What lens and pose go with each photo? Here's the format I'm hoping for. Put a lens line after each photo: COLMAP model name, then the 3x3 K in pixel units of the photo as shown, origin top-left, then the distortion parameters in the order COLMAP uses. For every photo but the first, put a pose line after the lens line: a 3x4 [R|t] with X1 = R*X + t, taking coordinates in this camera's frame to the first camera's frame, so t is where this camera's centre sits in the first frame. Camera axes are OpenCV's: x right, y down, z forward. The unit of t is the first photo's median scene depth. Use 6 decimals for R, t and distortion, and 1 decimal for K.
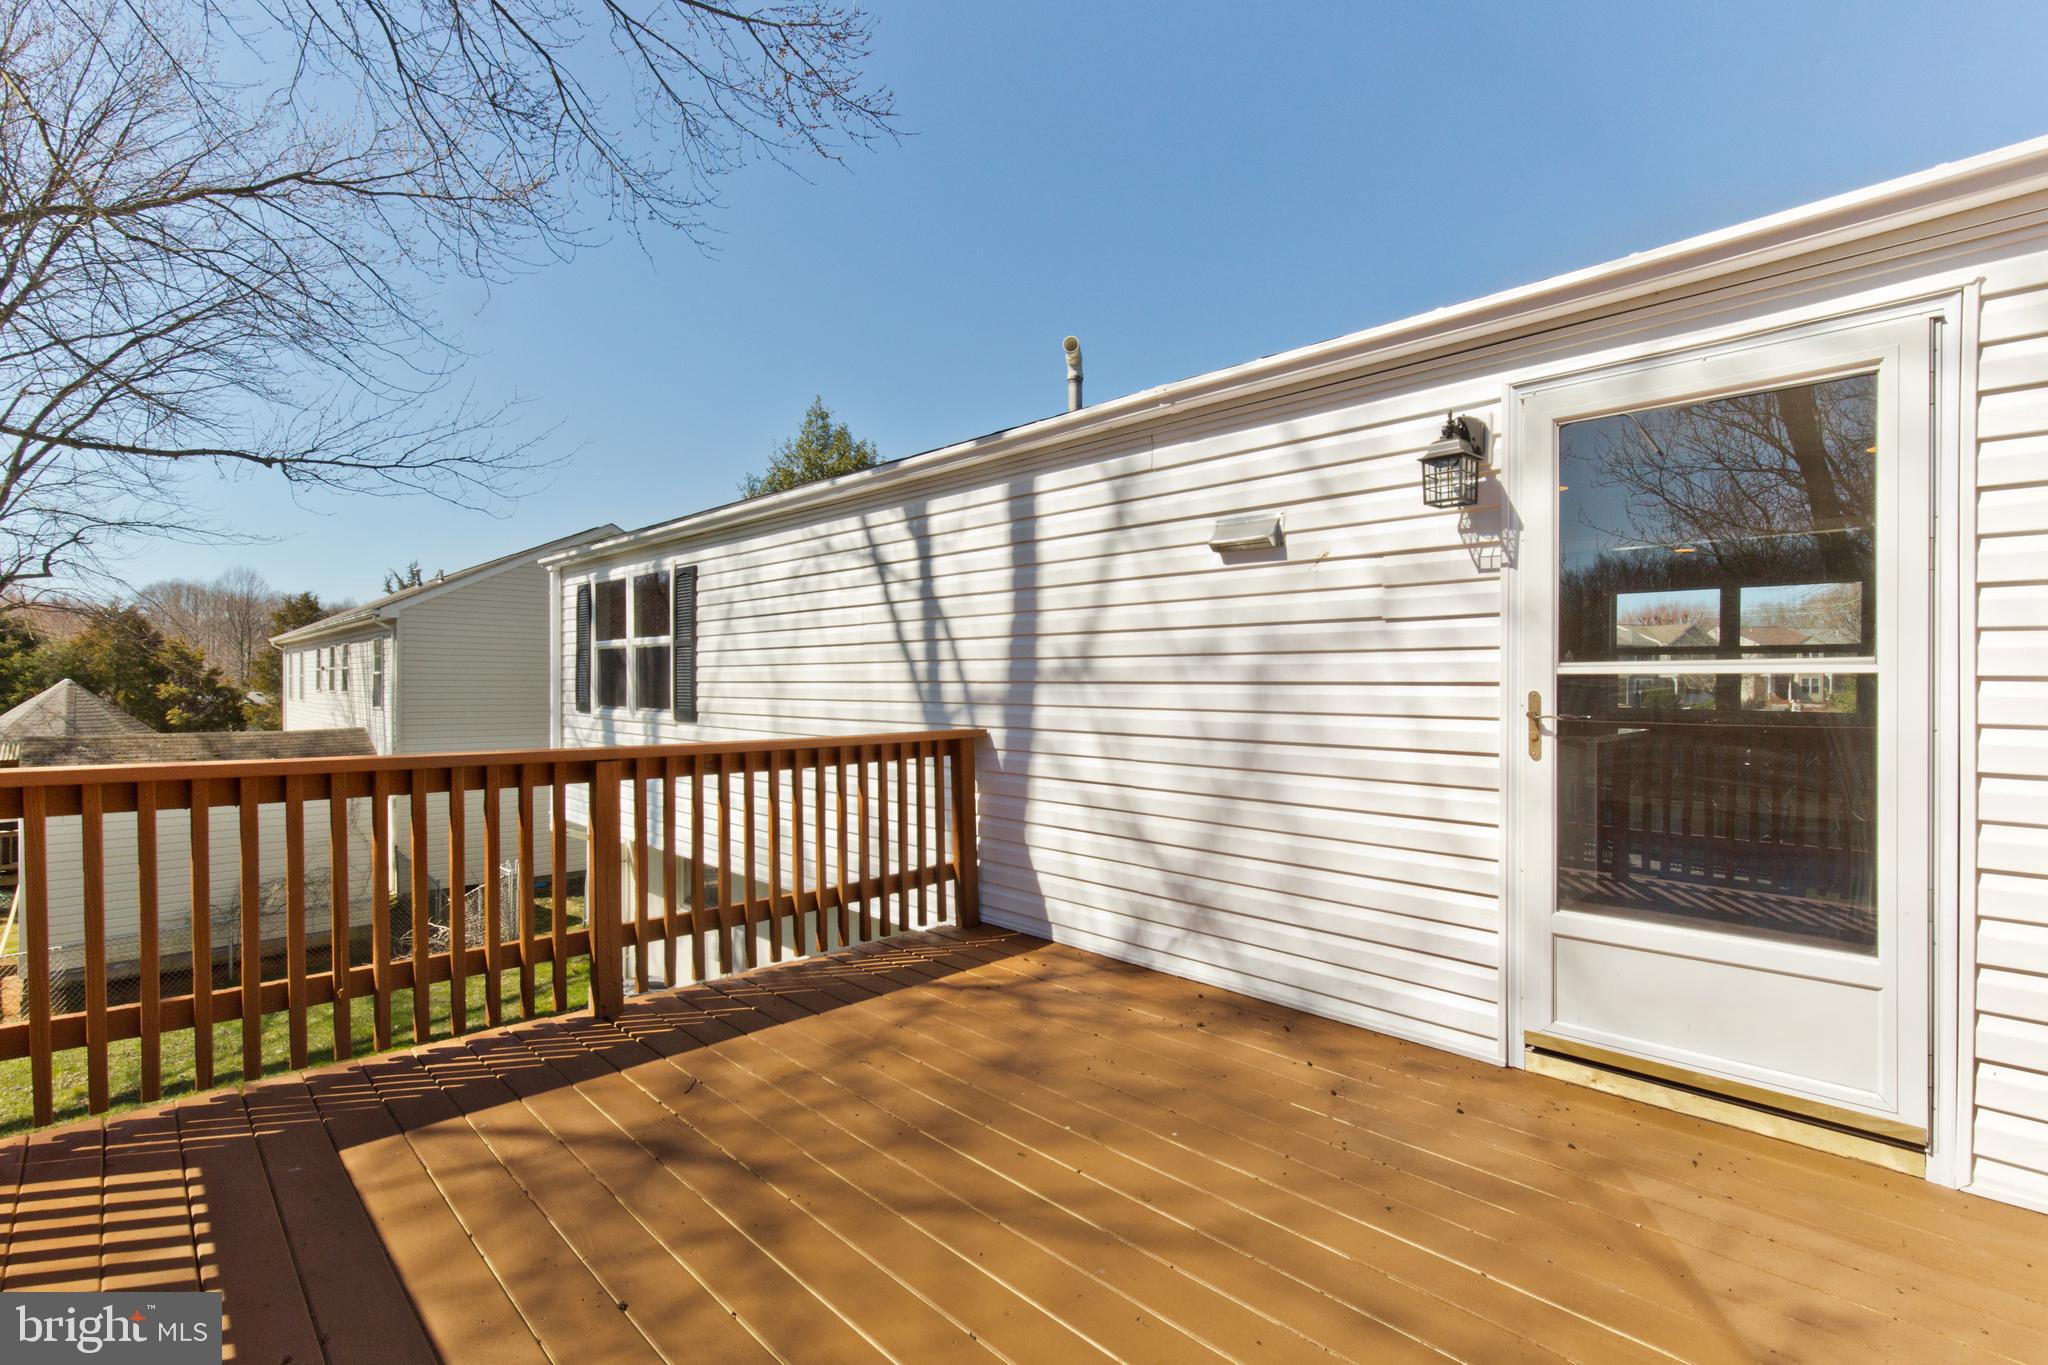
lens RADIAL K [[926.0, 0, 1036.8], [0, 926.0, 692.0], [0, 0, 1]] dist [0.001182, 0.000161]
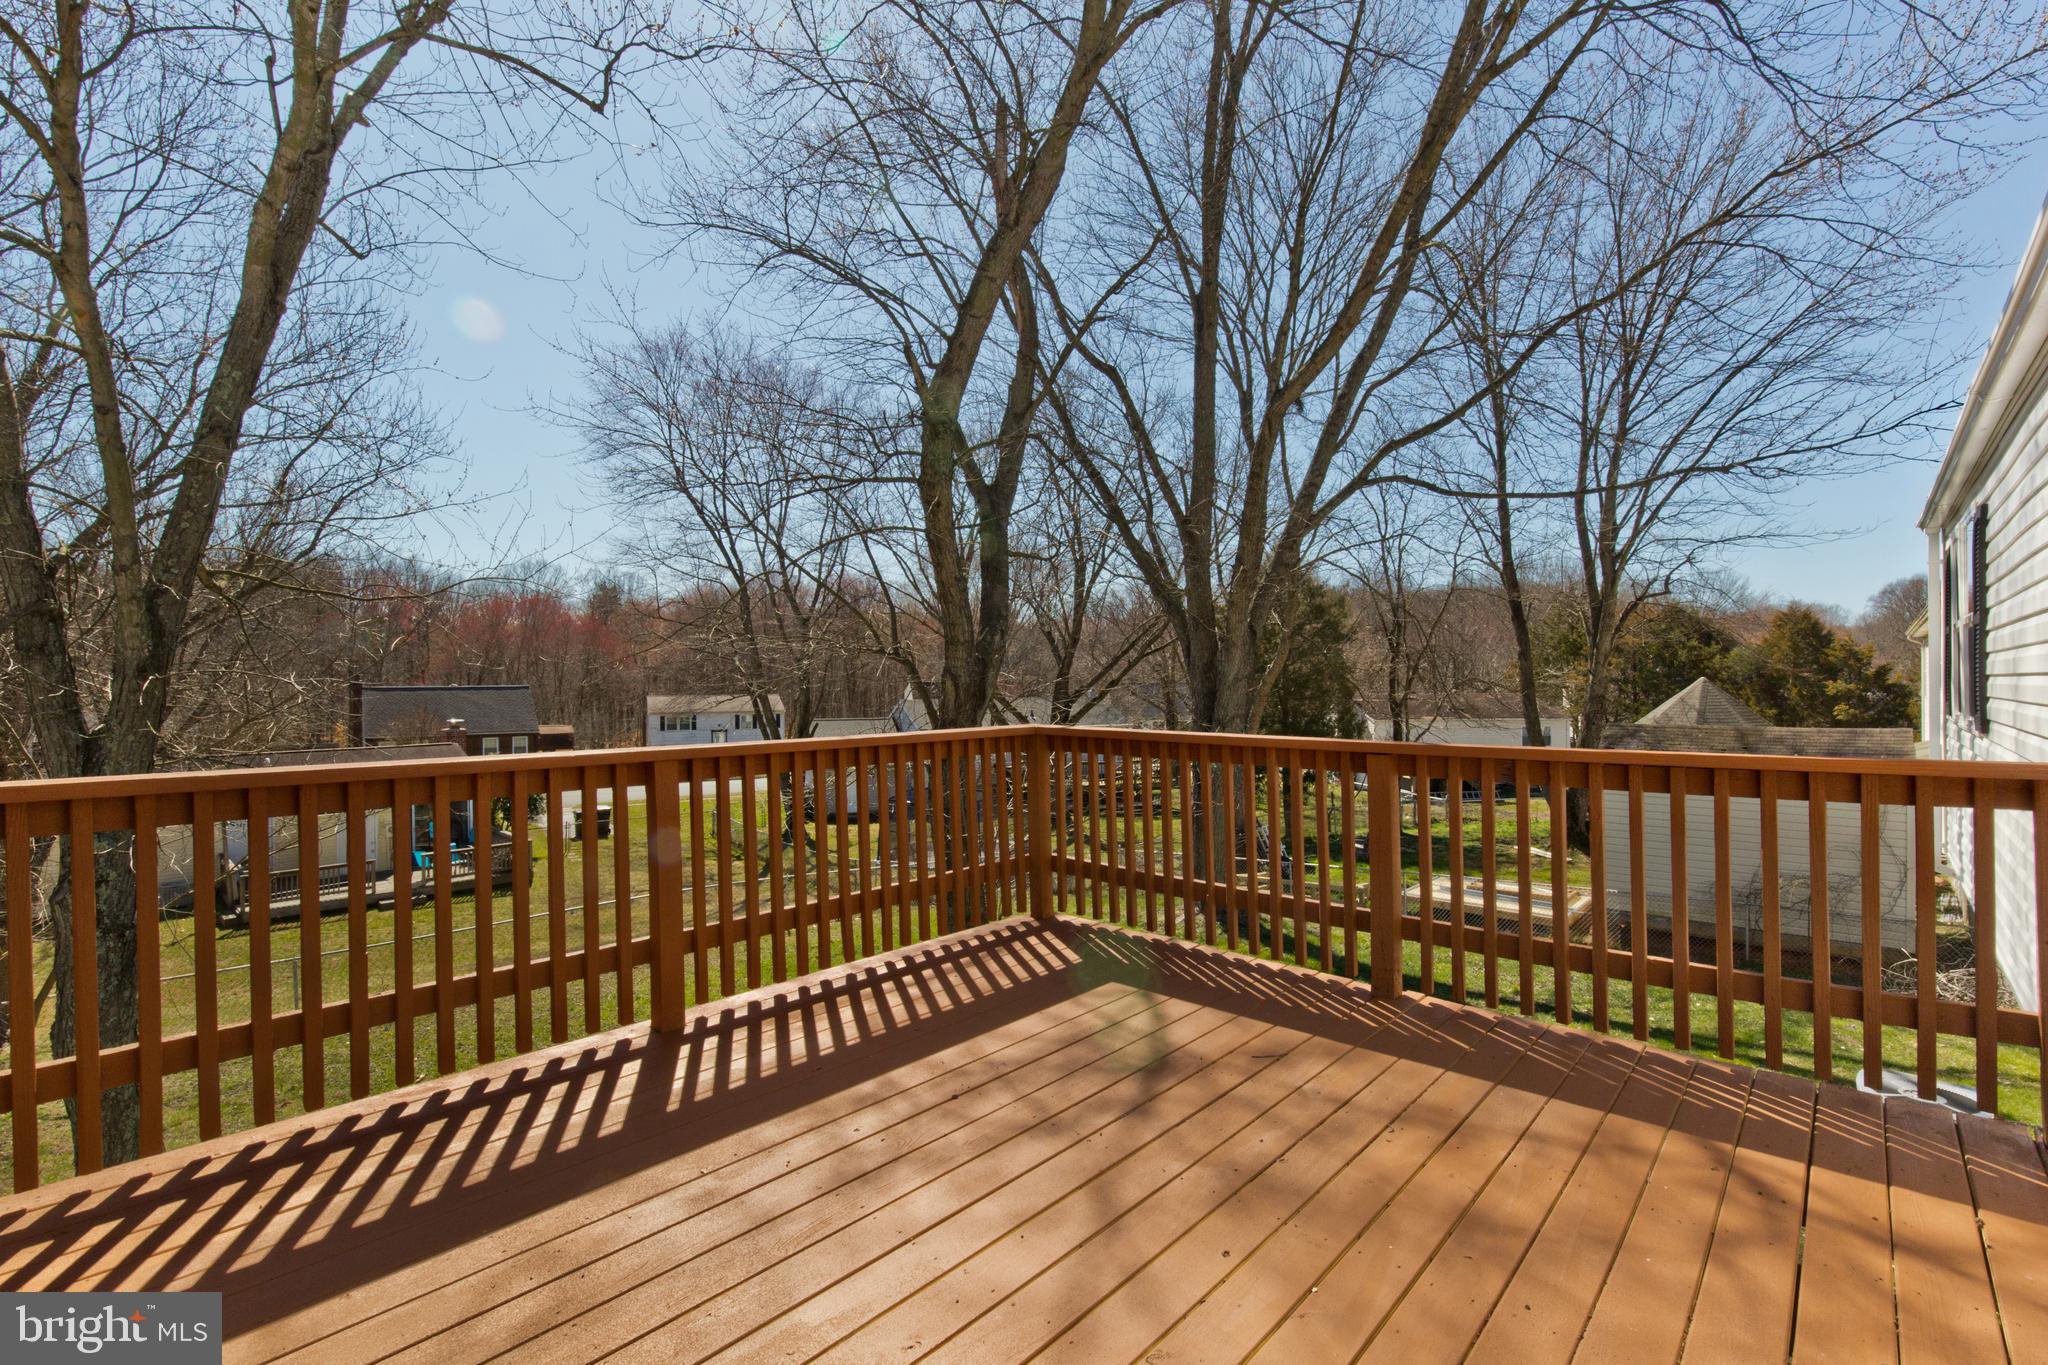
lens RADIAL K [[926.0, 0, 1037.0], [0, 926.0, 684.5], [0, 0, 1]] dist [0.001182, 0.000161]
pose [[0.060363, -0.000684, -0.998176, 0.232000], [-0.004052, 0.999991, -0.000930, -0.001056], [0.998168, 0.004101, 0.060360, 0.226043]]
